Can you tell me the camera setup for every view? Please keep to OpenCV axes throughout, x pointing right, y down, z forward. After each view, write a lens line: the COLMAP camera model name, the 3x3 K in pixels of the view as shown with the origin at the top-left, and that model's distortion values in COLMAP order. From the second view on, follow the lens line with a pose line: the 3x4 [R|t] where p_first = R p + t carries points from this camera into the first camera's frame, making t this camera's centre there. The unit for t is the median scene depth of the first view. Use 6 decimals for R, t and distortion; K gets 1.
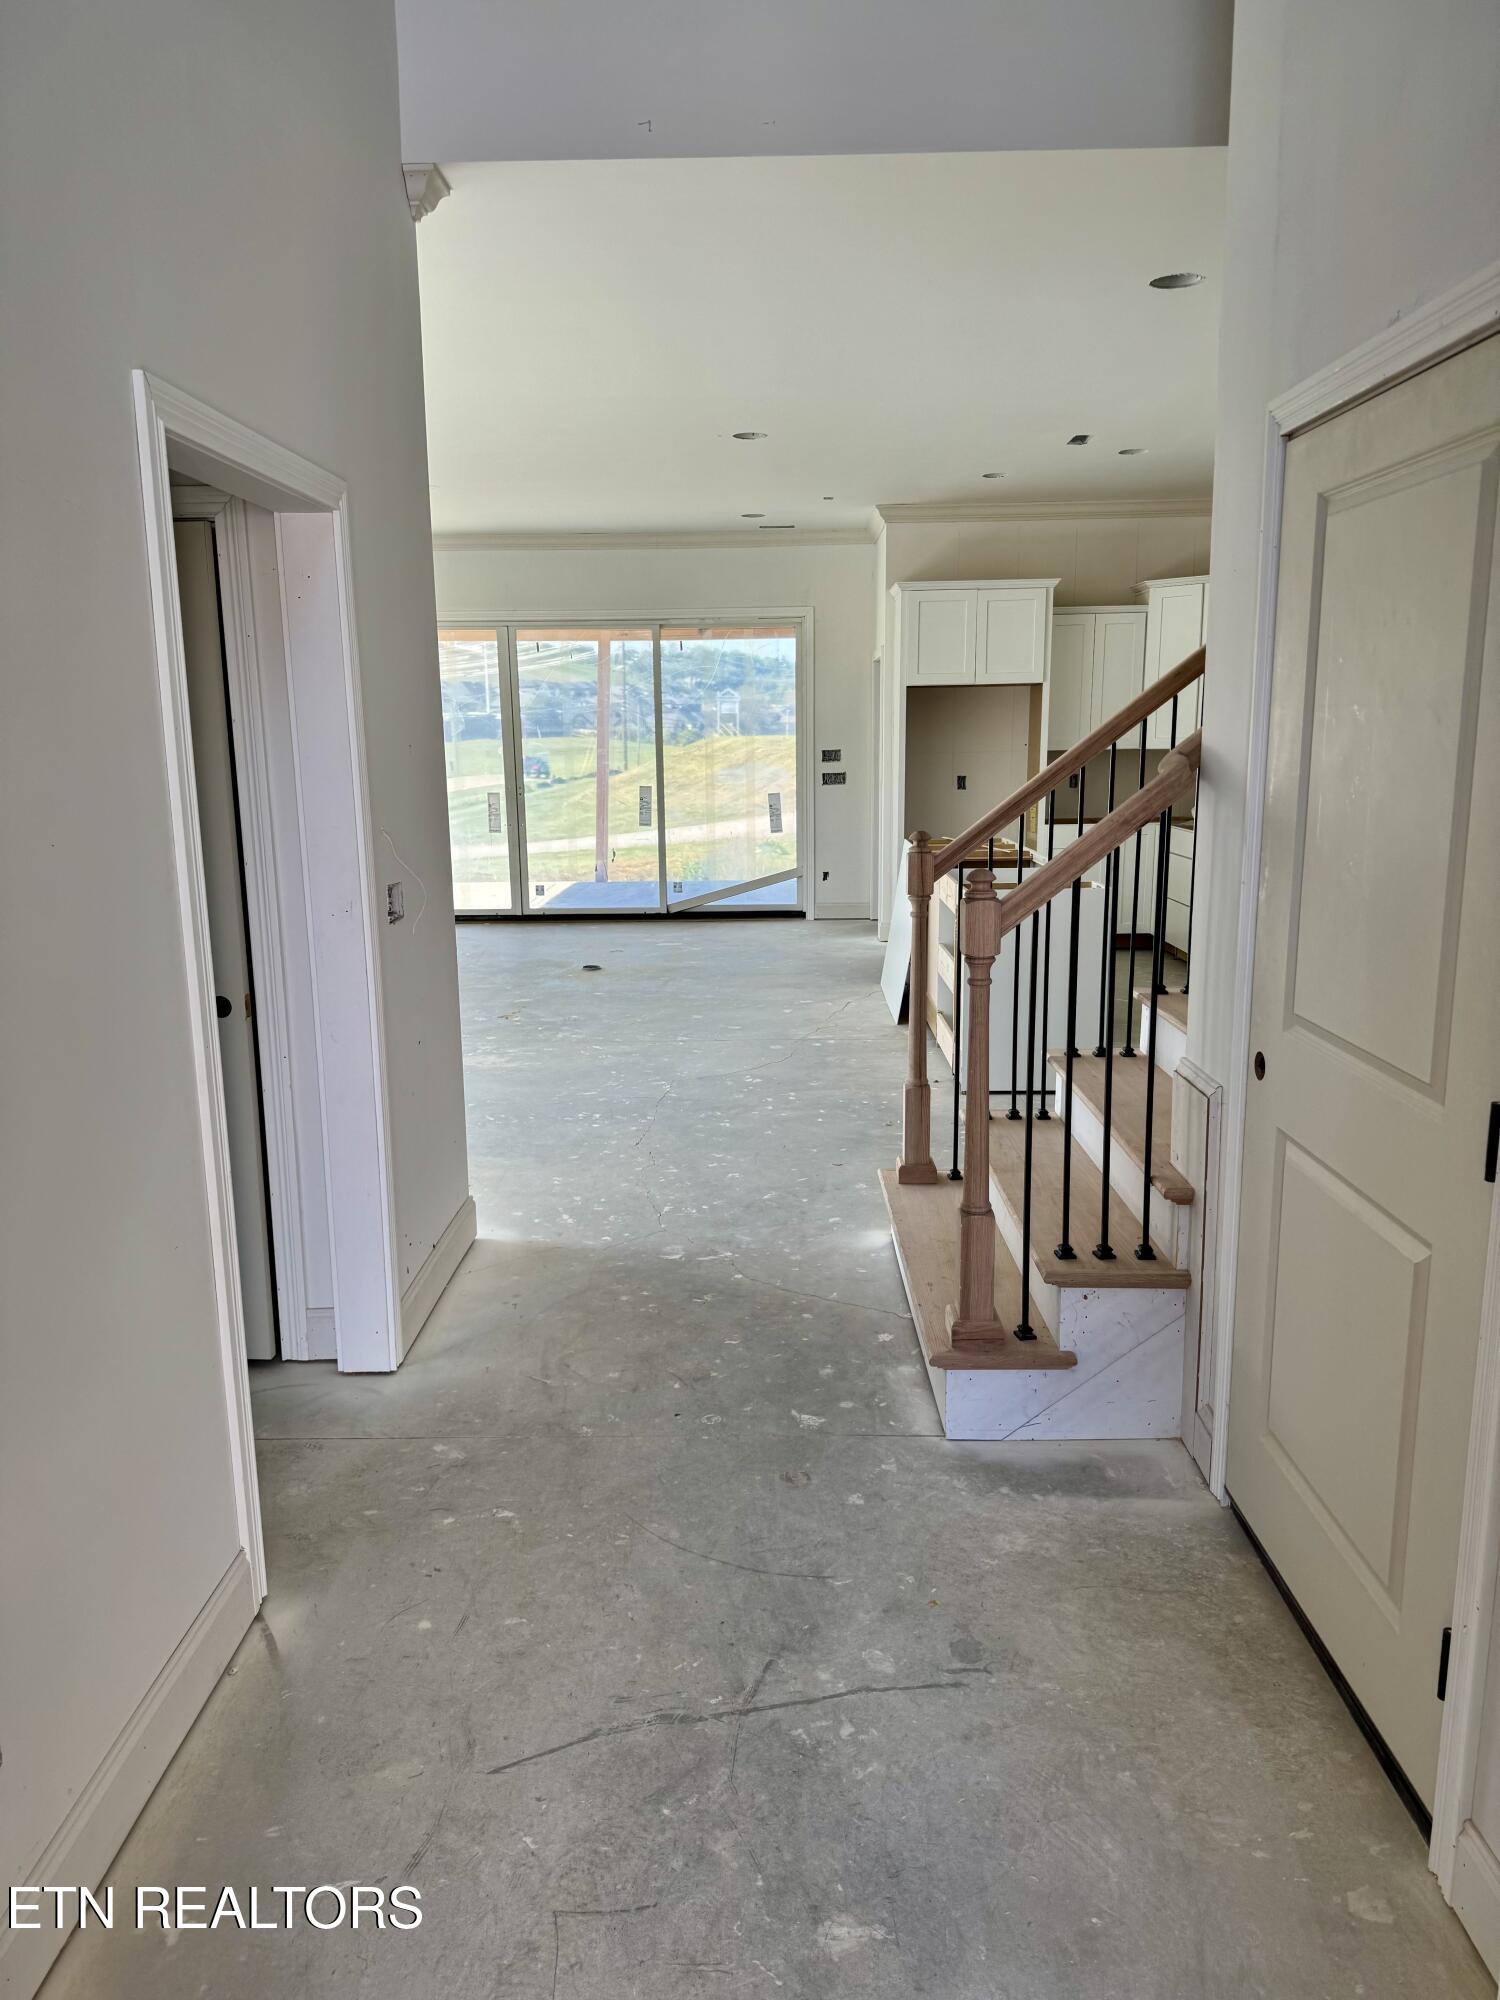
lens RADIAL K [[1399.6, 0, 738.8], [0, 1399.6, 999.8], [0, 0, 1]] dist [0.069199, -0.083017]
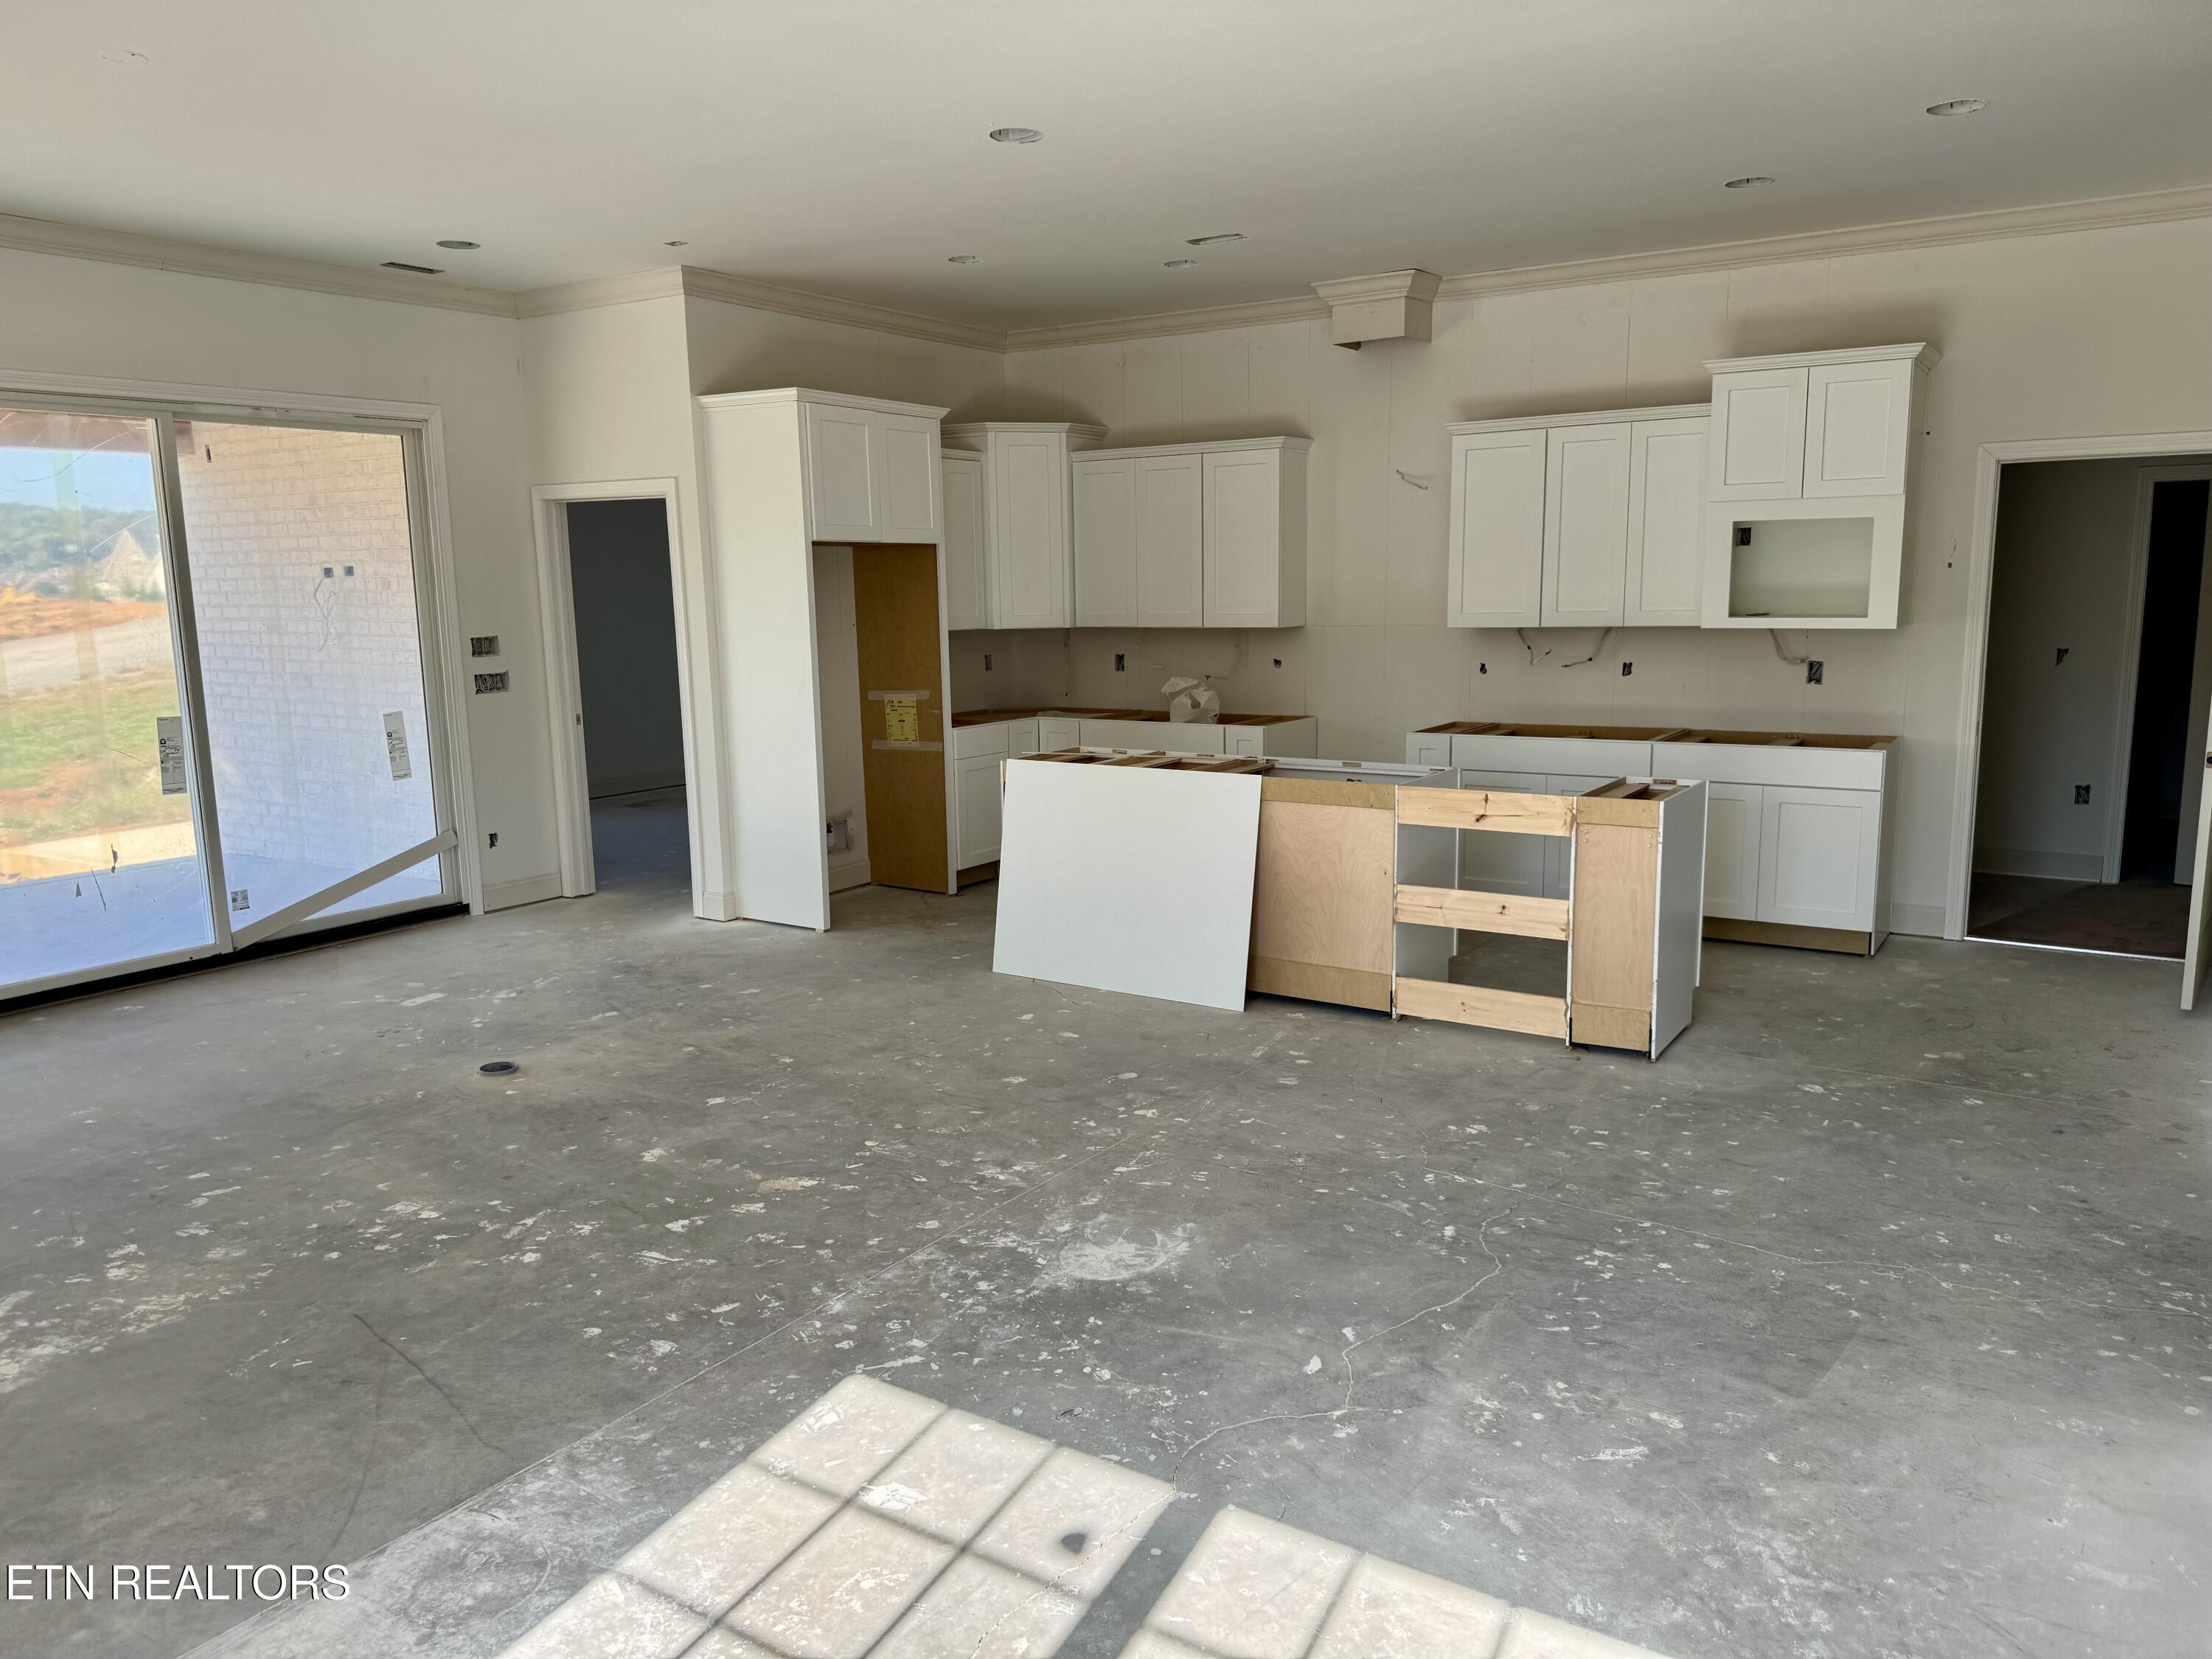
lens RADIAL K [[1548.0, 0, 1127.3], [0, 1548.0, 824.9], [0, 0, 1]] dist [0.069199, -0.083017]
pose [[0.523609, -0.129868, 0.842002, -0.375288], [0.168718, 0.984546, 0.046935, -0.081360], [-0.835085, 0.117485, 0.537429, 0.403360]]
